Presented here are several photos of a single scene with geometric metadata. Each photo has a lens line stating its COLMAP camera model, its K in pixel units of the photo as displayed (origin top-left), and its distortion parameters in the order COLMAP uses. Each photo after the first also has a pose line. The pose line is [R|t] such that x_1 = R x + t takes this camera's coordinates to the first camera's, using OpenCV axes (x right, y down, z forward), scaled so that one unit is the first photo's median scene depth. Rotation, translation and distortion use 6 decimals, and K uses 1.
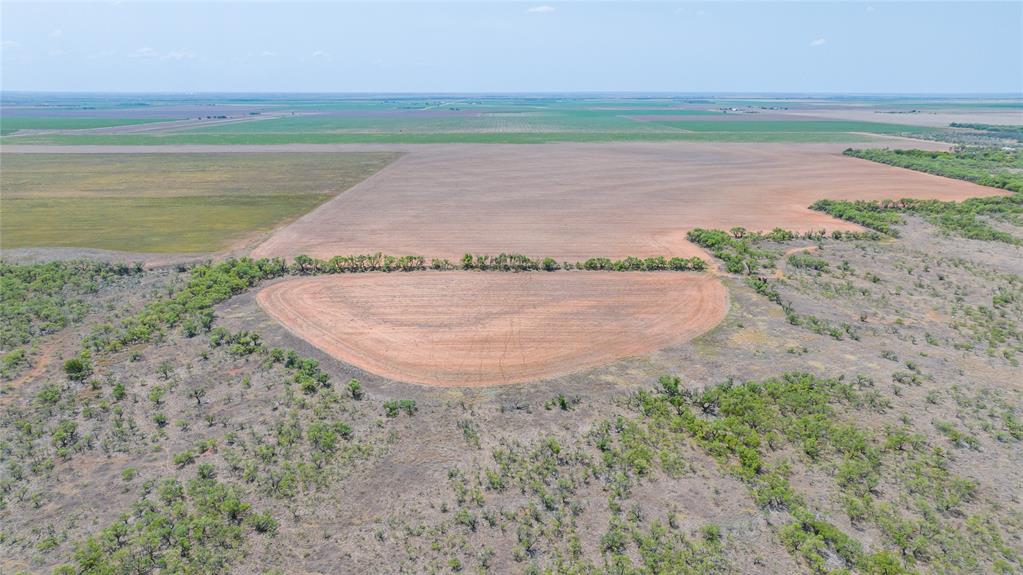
lens RADIAL K [[734.6, 0, 519.0], [0, 734.6, 289.4], [0, 0, 1]] dist [-0.034402, 0.034745]
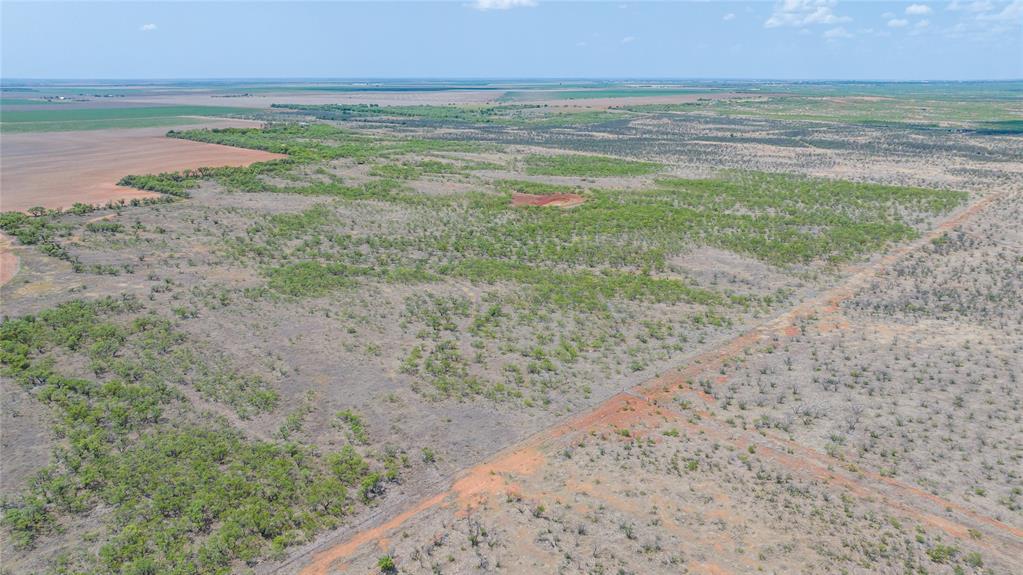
lens RADIAL K [[734.6, 0, 519.0], [0, 734.6, 289.4], [0, 0, 1]] dist [-0.034402, 0.034745]
pose [[0.688805, -0.203877, 0.695688, 0.022699], [0.191114, 0.976761, 0.097024, 0.063644], [-0.699302, 0.066125, 0.711762, -0.234345]]
